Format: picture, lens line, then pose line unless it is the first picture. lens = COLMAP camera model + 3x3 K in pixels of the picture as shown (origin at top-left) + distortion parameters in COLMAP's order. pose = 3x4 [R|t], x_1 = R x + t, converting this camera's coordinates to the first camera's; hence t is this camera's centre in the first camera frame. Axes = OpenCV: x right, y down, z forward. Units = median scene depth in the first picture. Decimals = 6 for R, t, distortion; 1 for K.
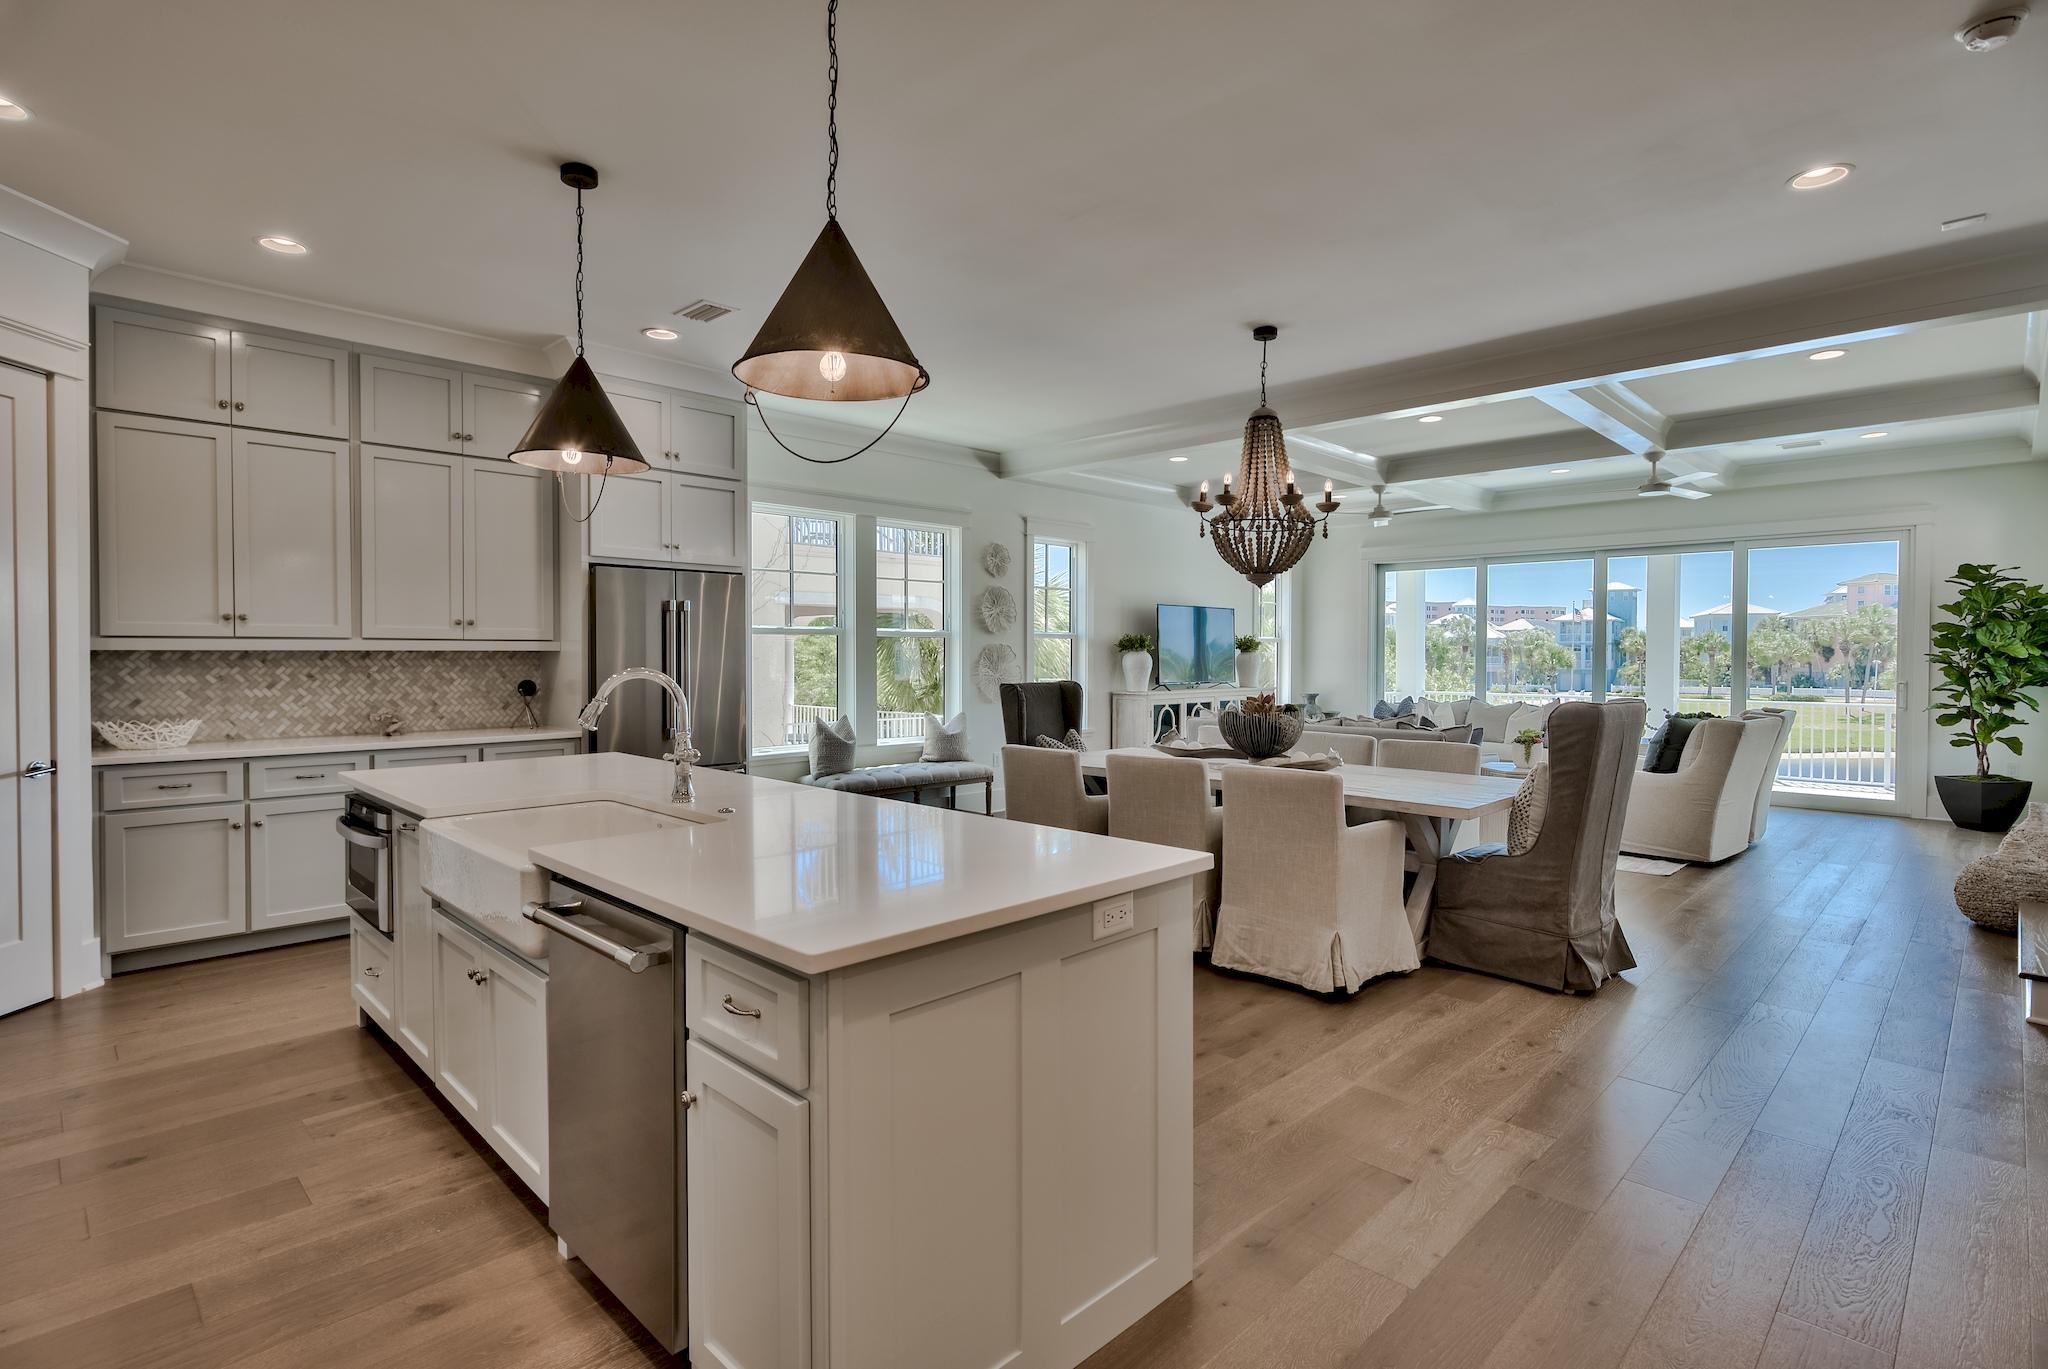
lens RADIAL K [[1016.5, 0, 1030.2], [0, 1016.5, 646.9], [0, 0, 1]] dist [-0.001361, -0.001237]
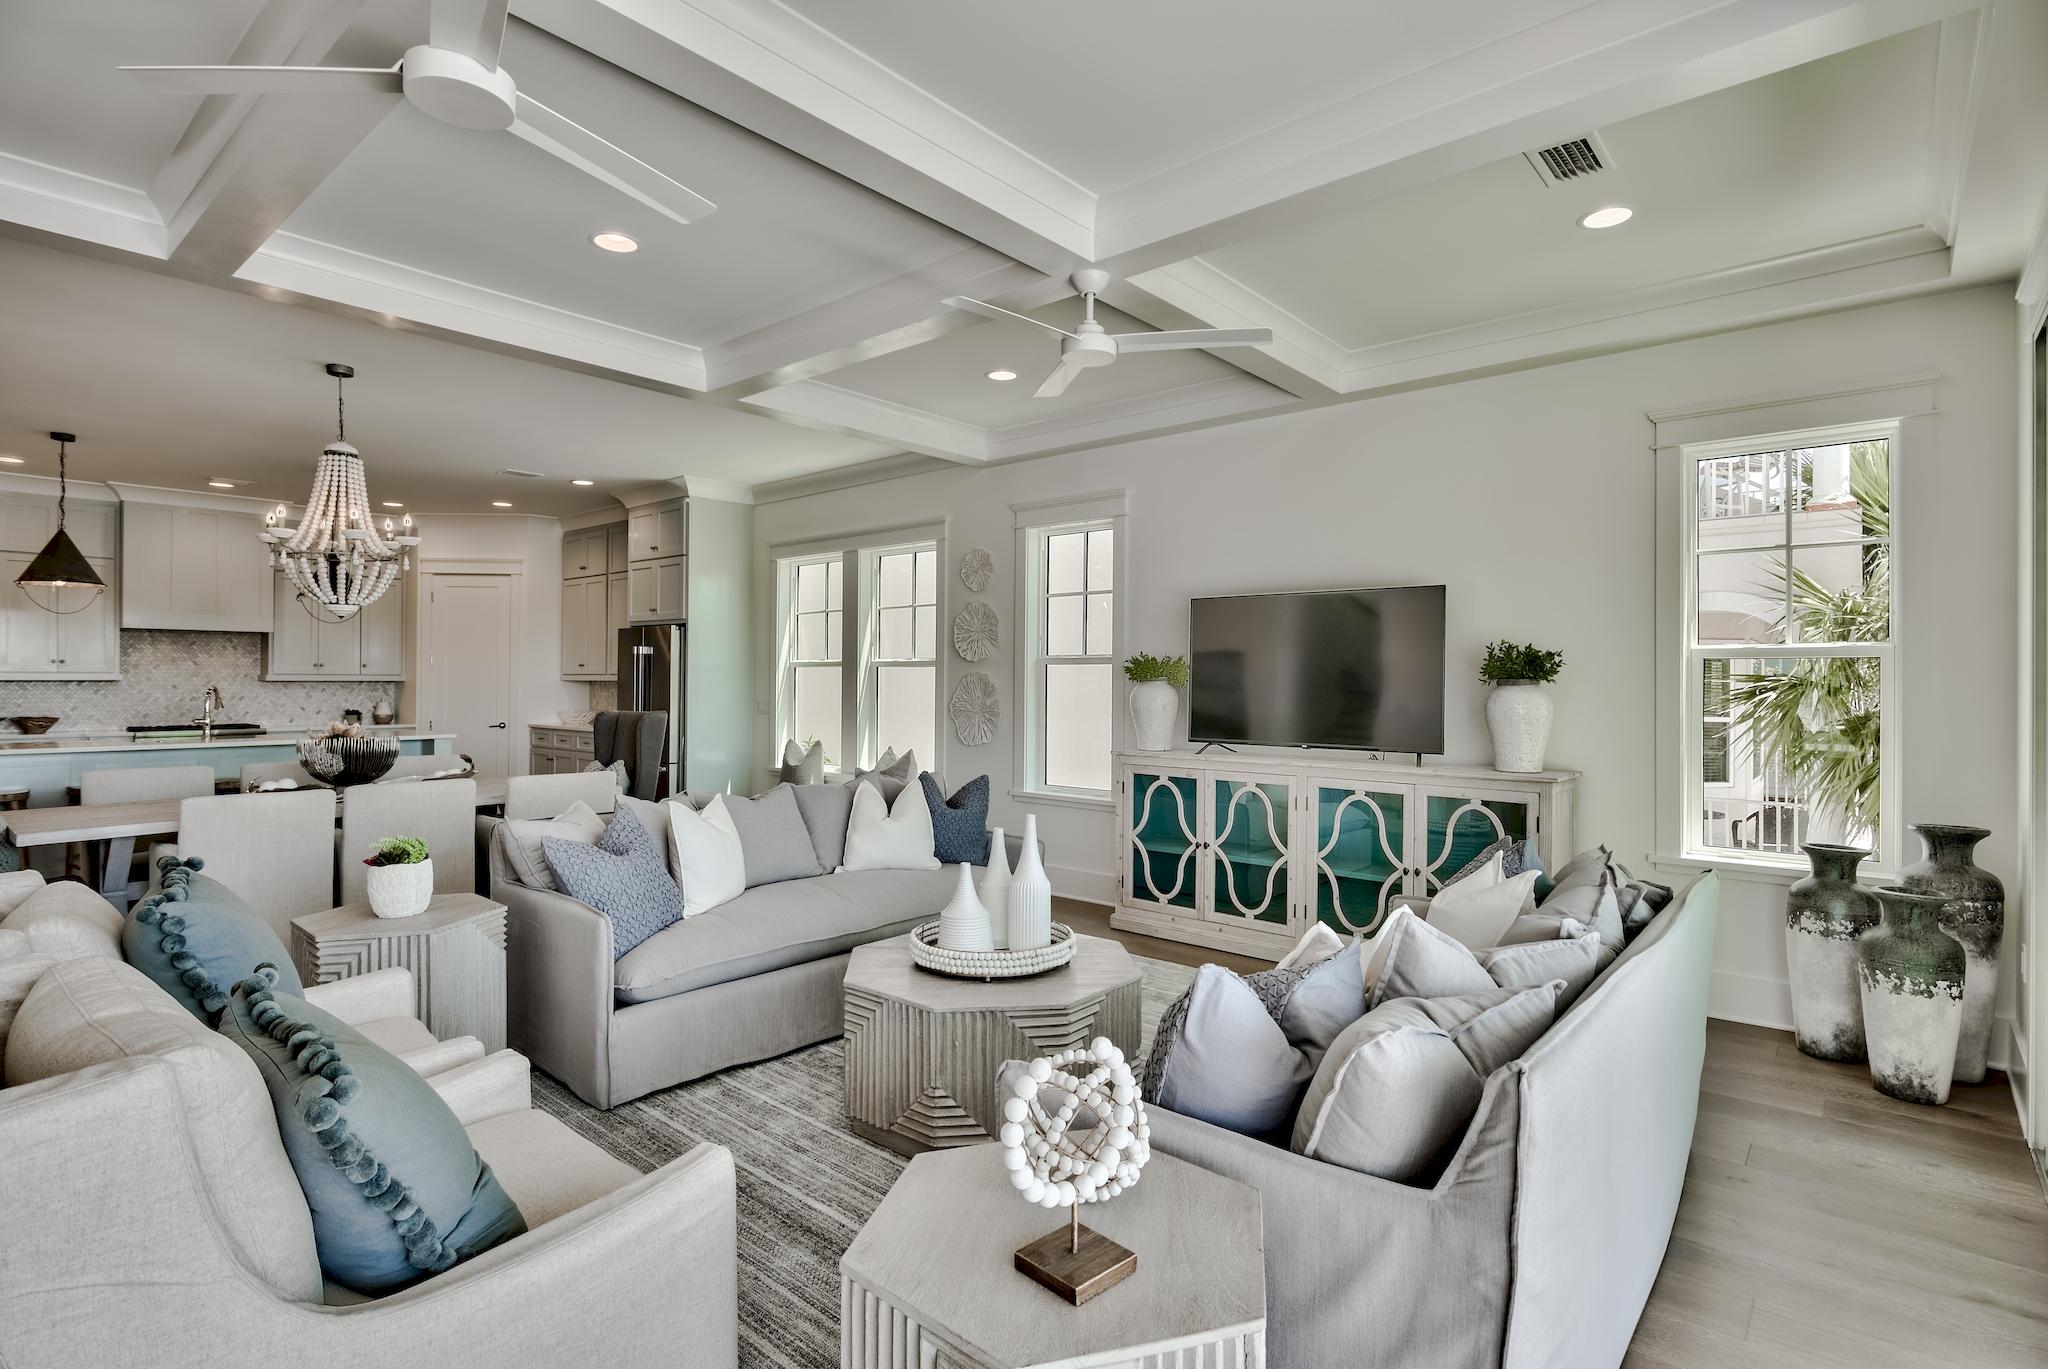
lens RADIAL K [[1005.1, 0, 1020.7], [0, 1005.1, 681.2], [0, 0, 1]] dist [-0.000638, -0.000326]
pose [[0.054511, -0.001308, -0.998512, 1.275509], [0.000309, 0.999999, -0.001293, 0.007518], [0.998513, -0.000238, 0.054511, 1.635258]]
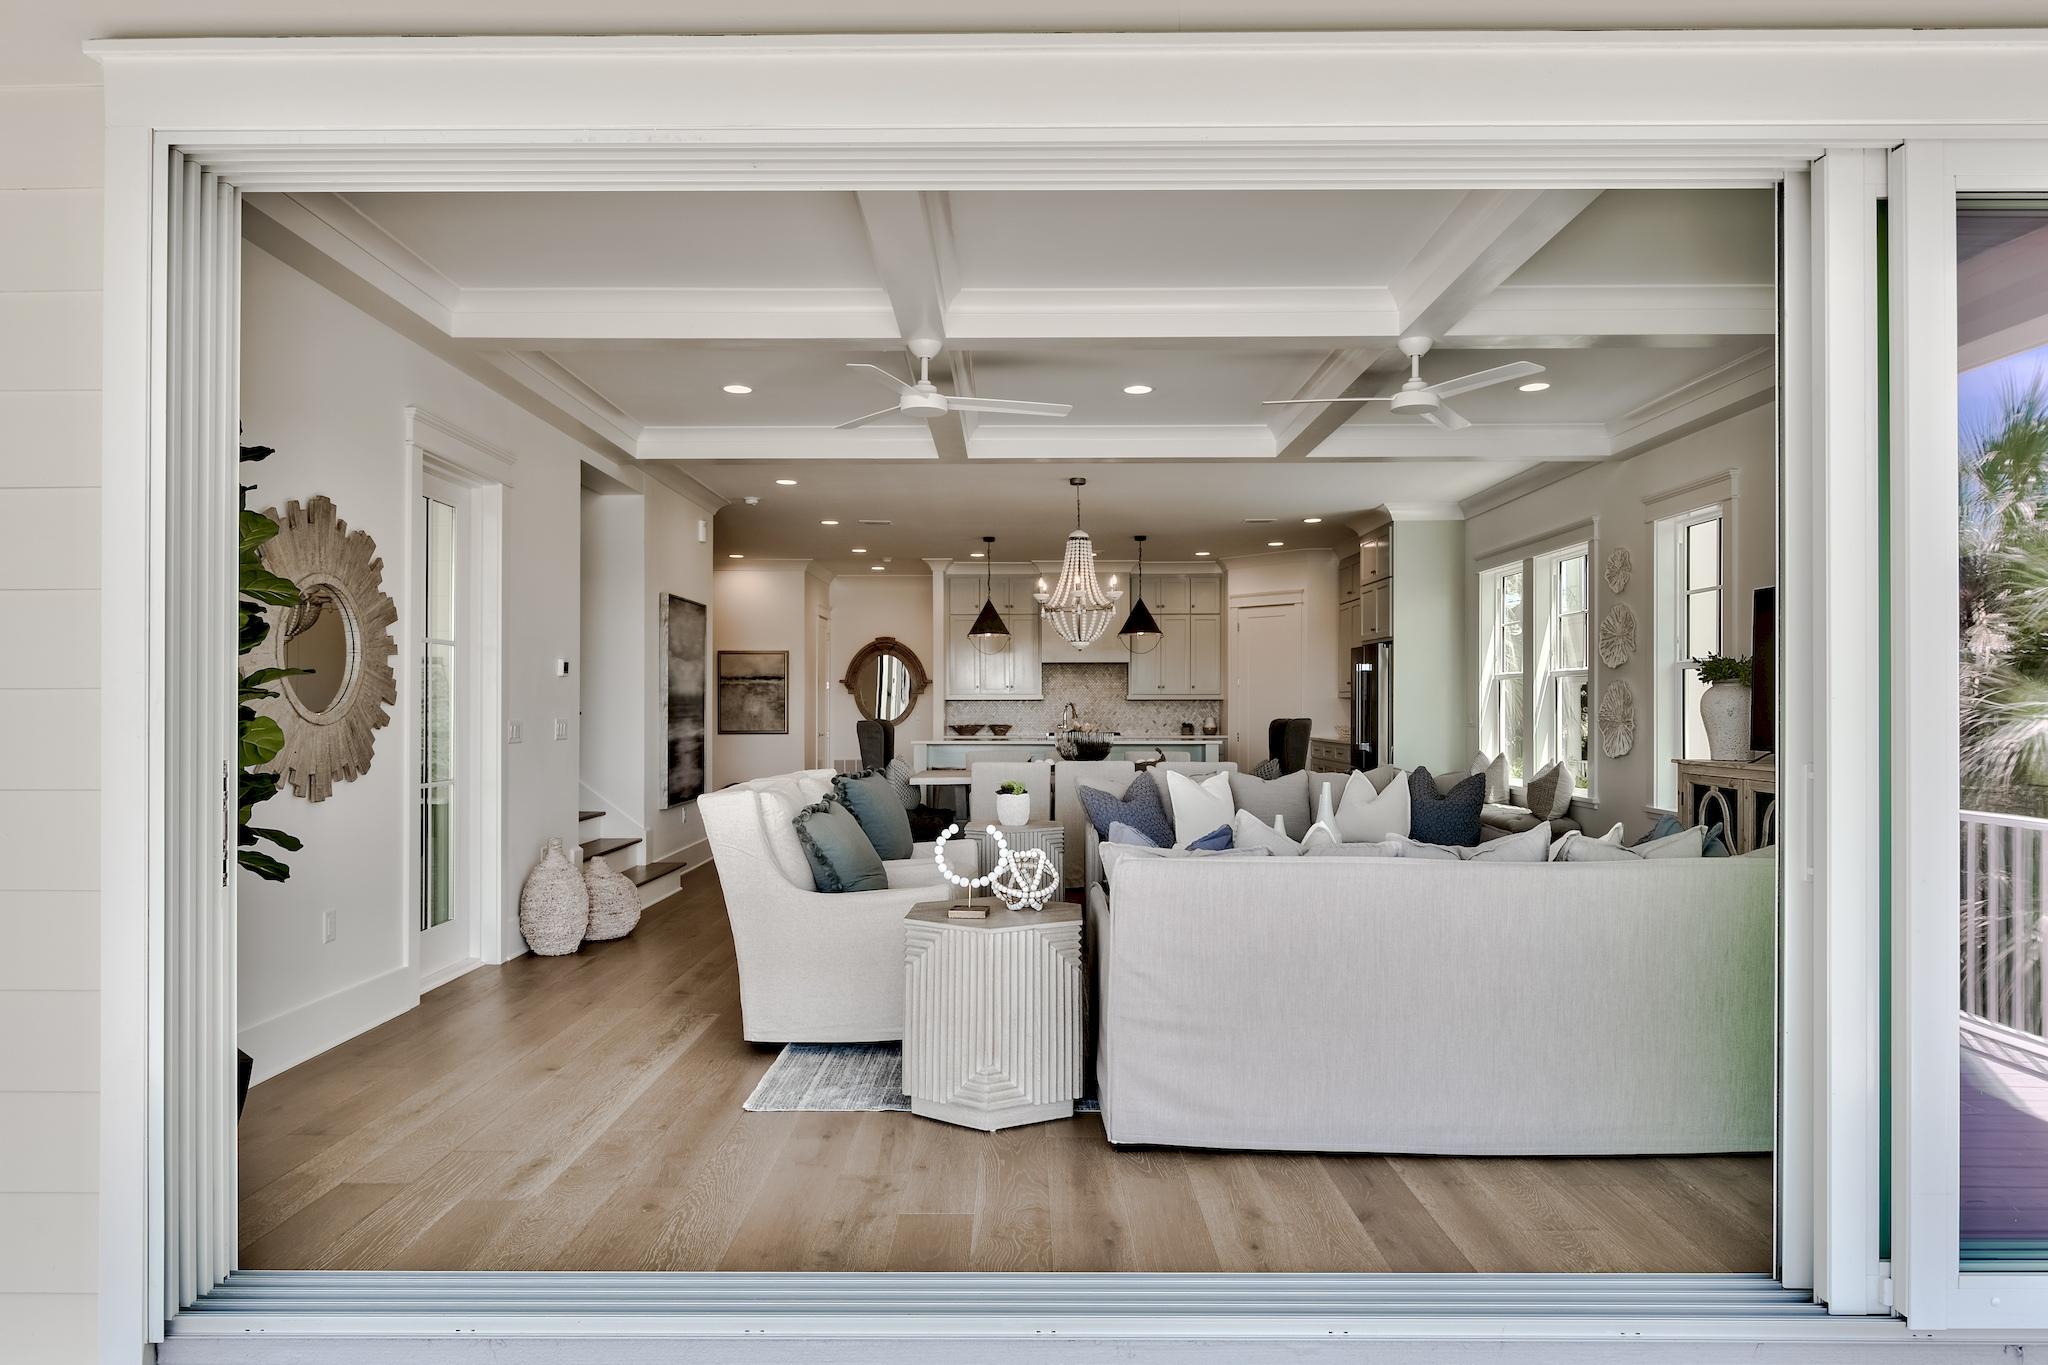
lens RADIAL K [[1180.6, 0, 1032.2], [0, 1180.6, 703.1], [0, 0, 1]] dist [-0.004162, -0.001369]
pose [[-0.710371, -0.002380, -0.703823, 1.491176], [0.003546, 0.999969, -0.006960, 0.030580], [0.703818, -0.007440, -0.710341, 2.176739]]
